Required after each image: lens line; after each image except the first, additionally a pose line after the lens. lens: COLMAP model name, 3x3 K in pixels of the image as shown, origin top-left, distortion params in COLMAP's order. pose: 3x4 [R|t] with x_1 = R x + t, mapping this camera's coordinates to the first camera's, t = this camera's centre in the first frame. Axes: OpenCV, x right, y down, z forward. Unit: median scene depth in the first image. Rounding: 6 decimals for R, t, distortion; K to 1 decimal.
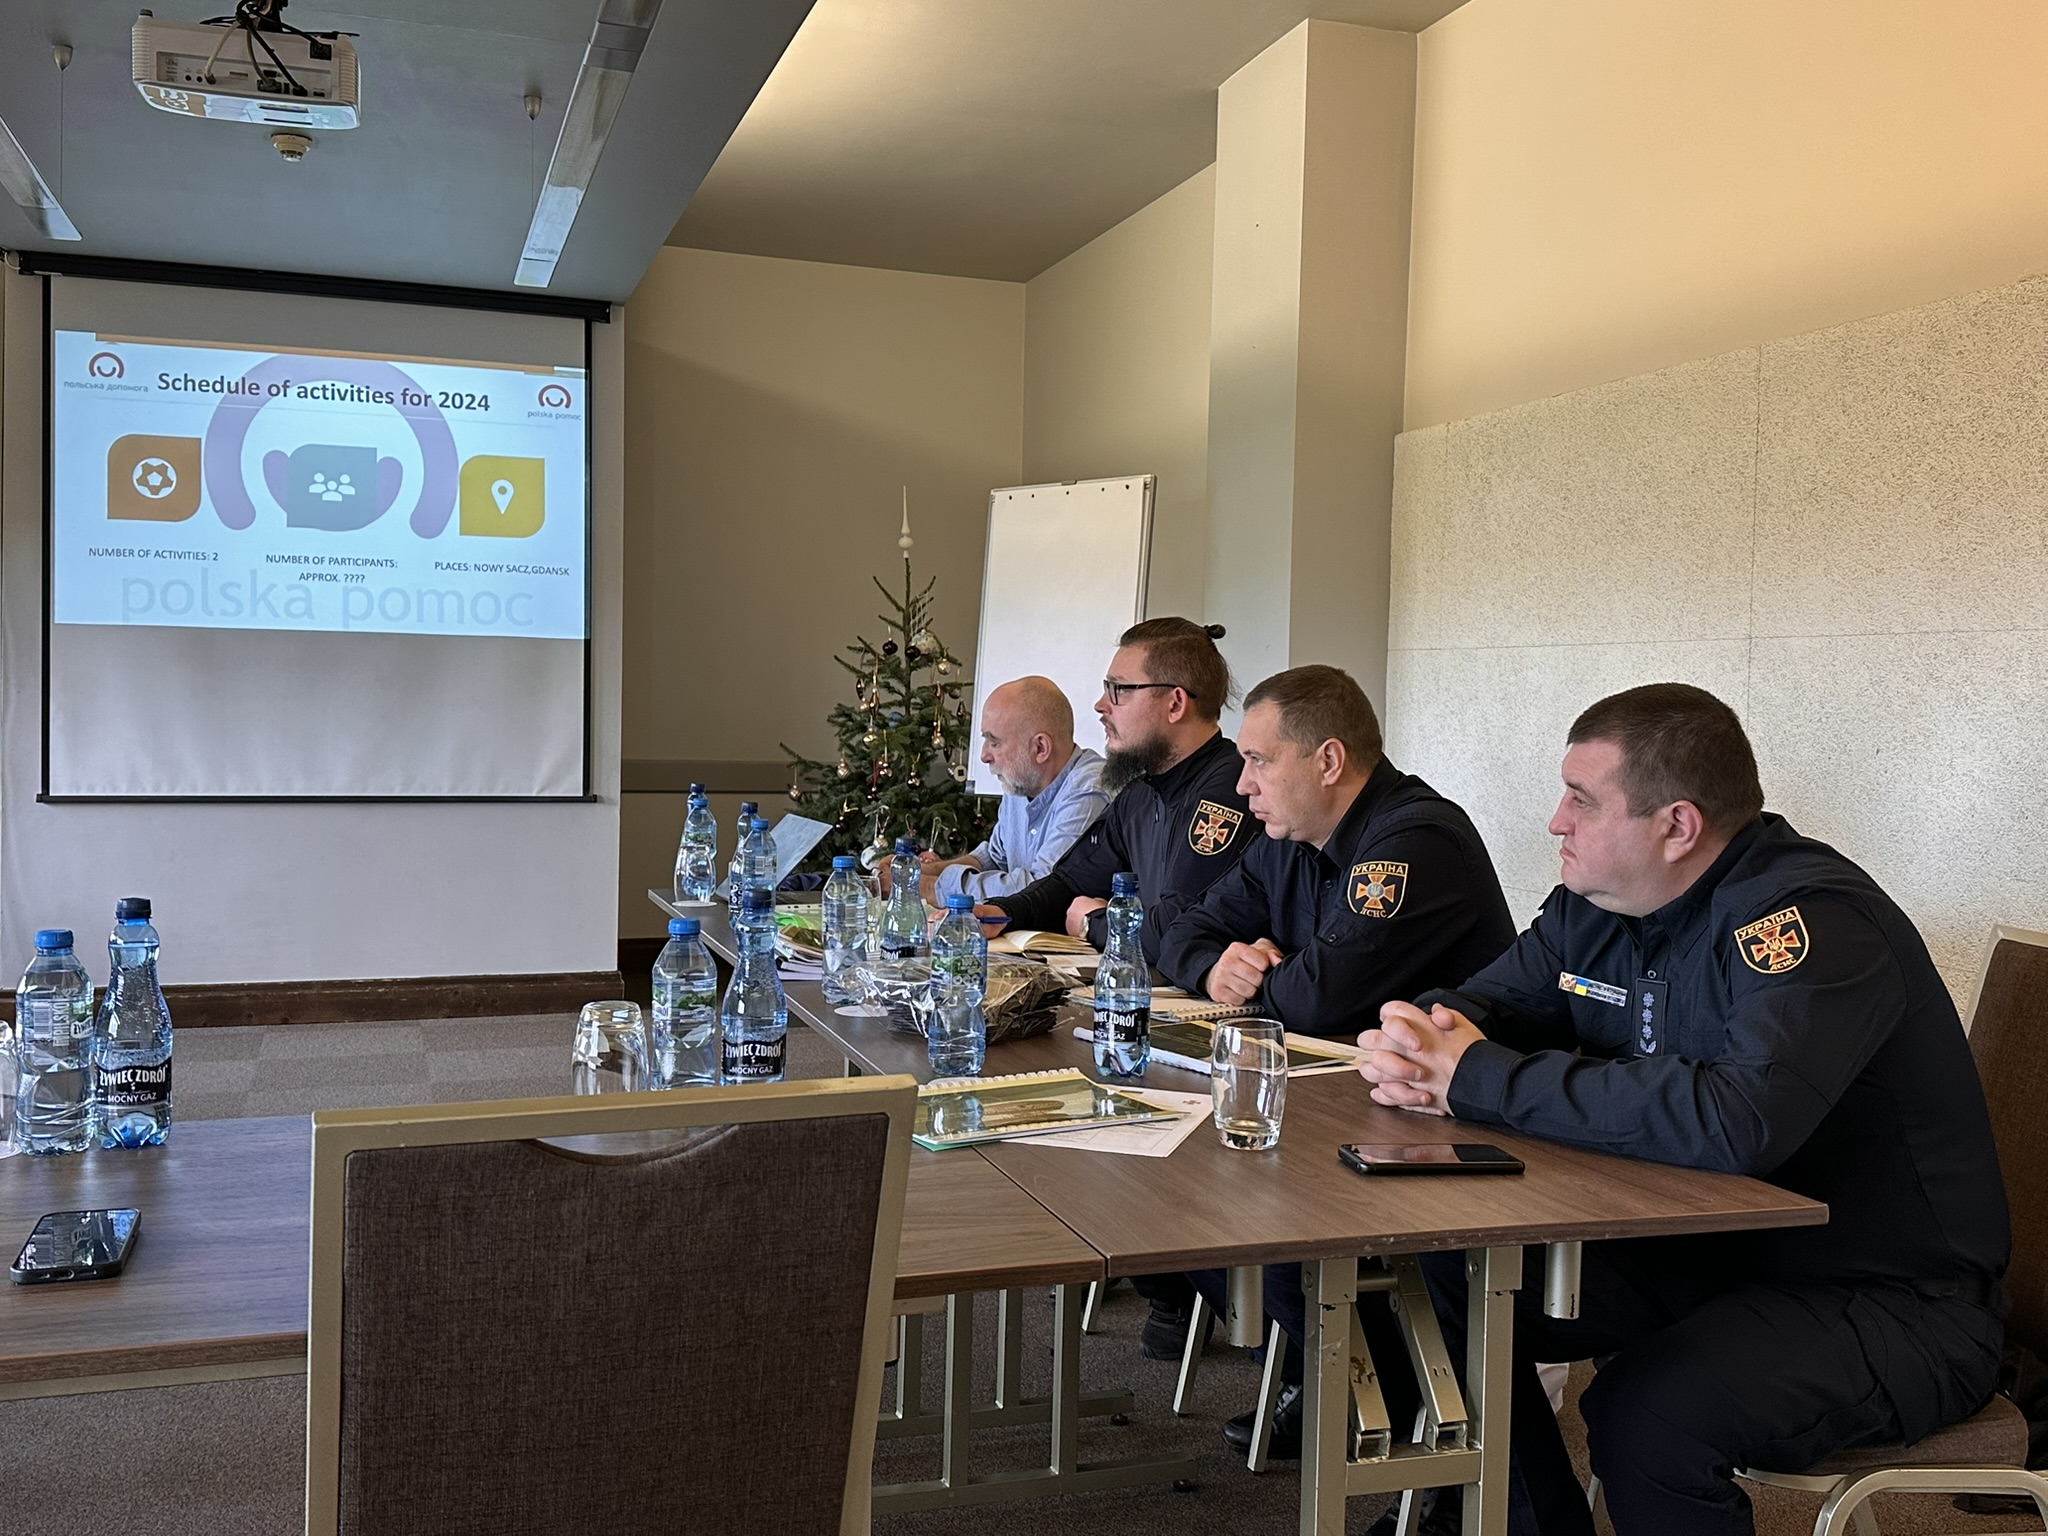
lens RADIAL K [[1887.4, 0, 1024.0], [0, 1887.4, 768.0], [0, 0, 1]] dist [0.105225, -0.151642]
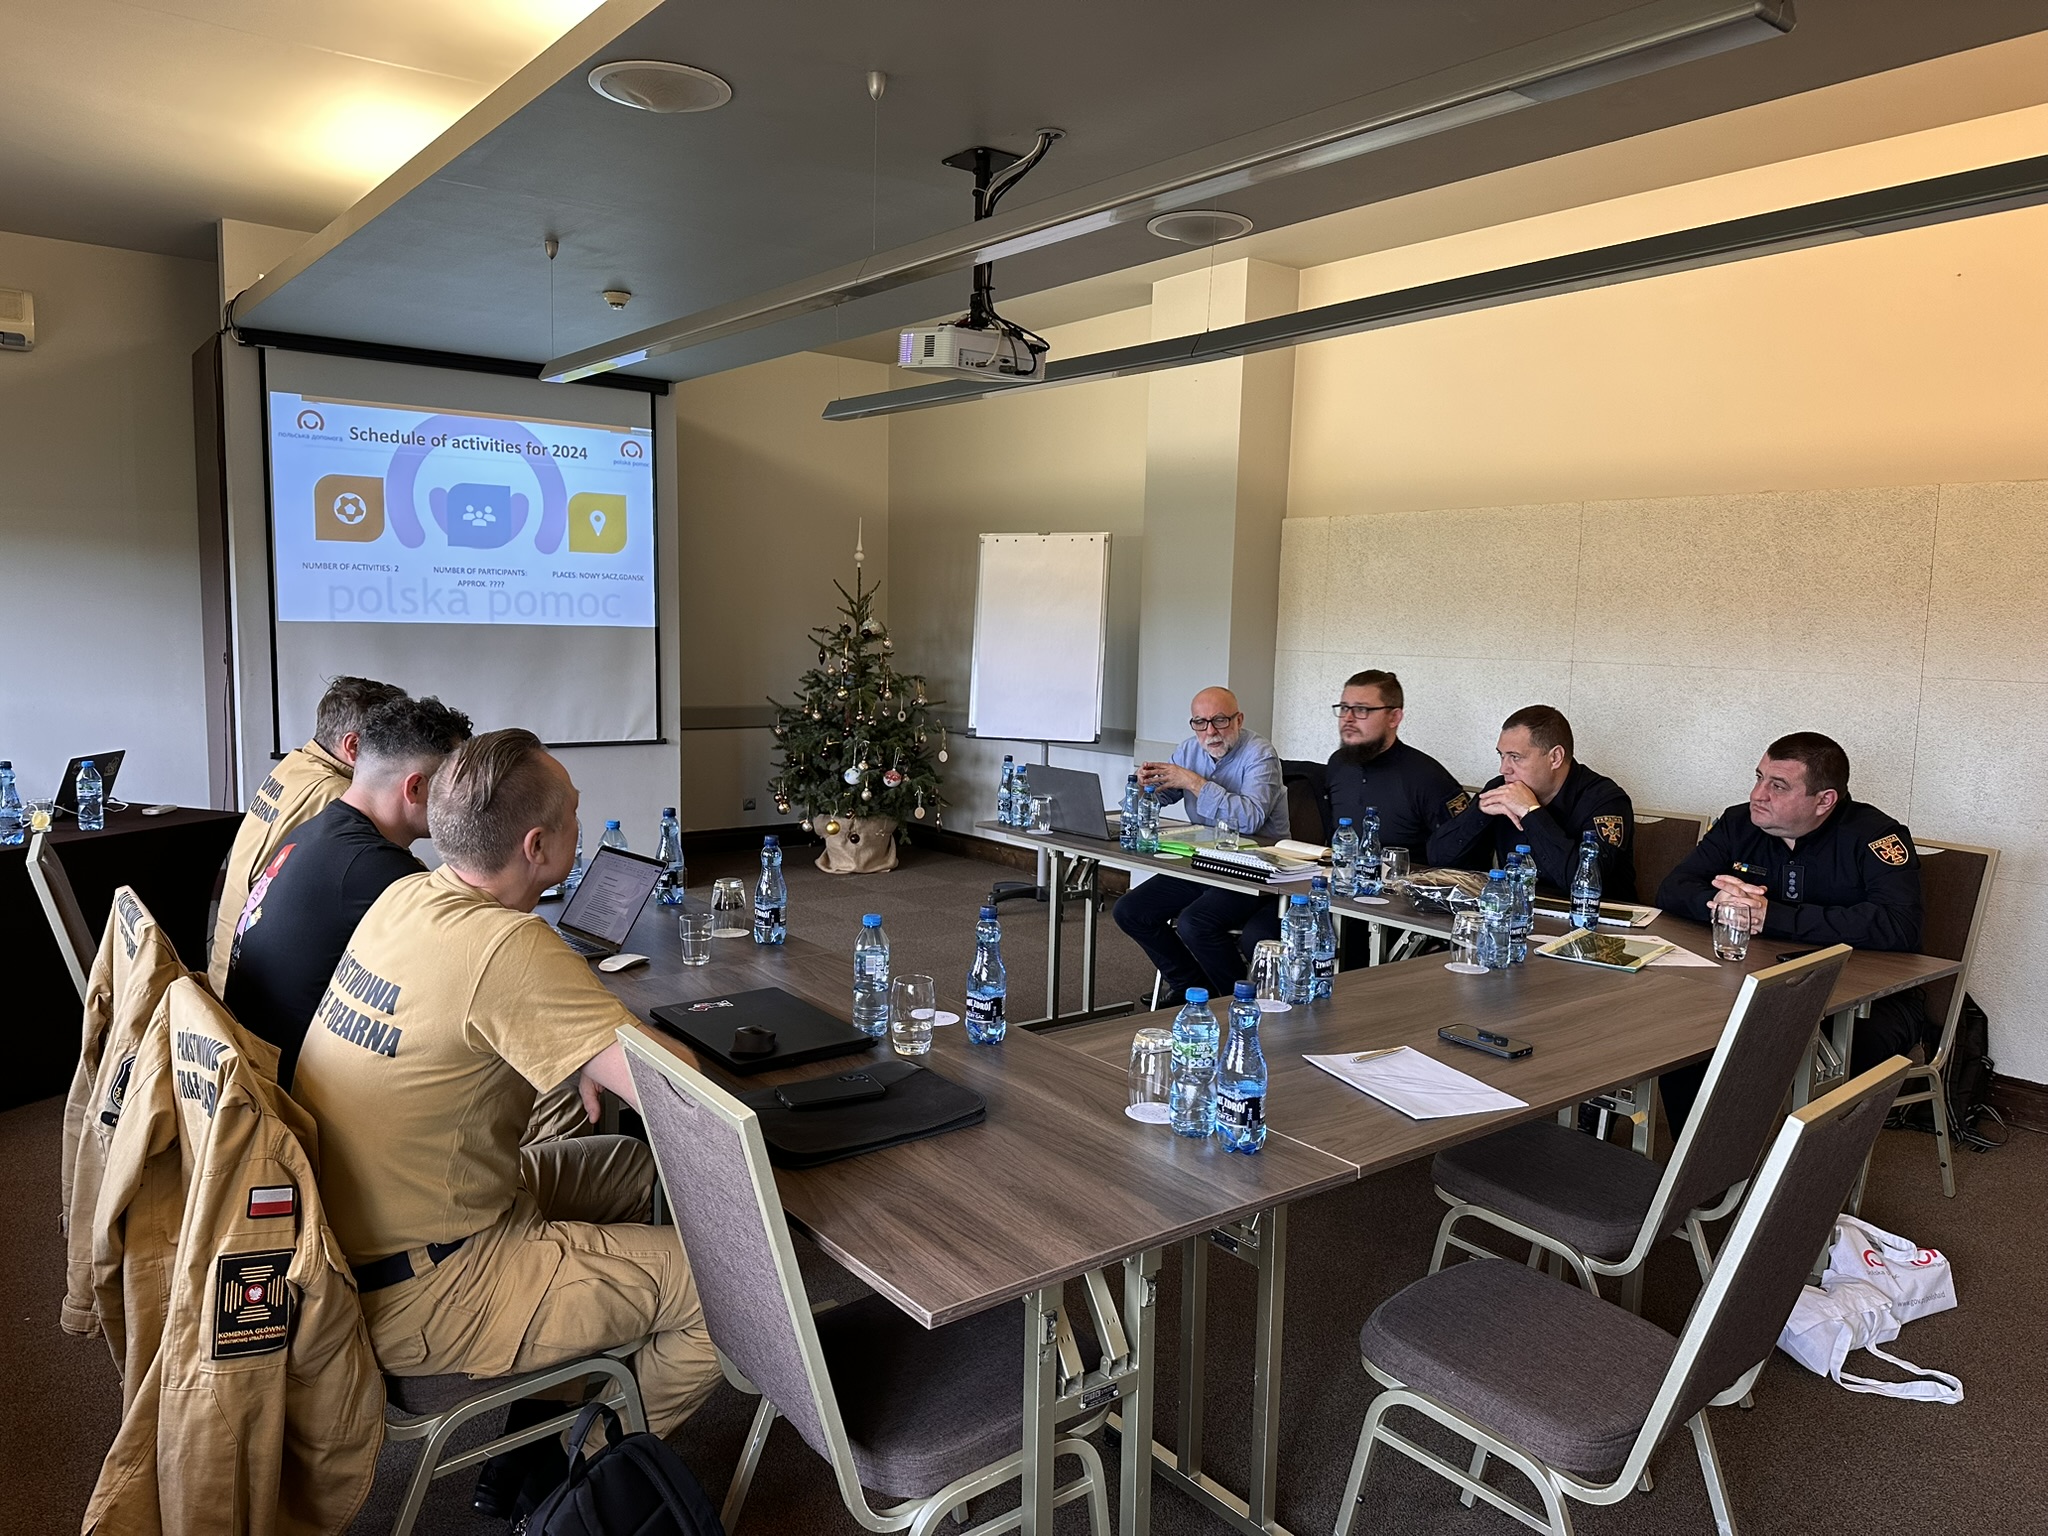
lens RADIAL K [[1437.6, 0, 1024.0], [0, 1437.6, 768.0], [0, 0, 1]] dist [0.158098, -0.238008]
pose [[0.947692, -0.033302, 0.317445, -0.335388], [0.009983, 0.997148, 0.074802, -0.044212], [-0.319031, -0.067720, 0.945322, -0.104726]]
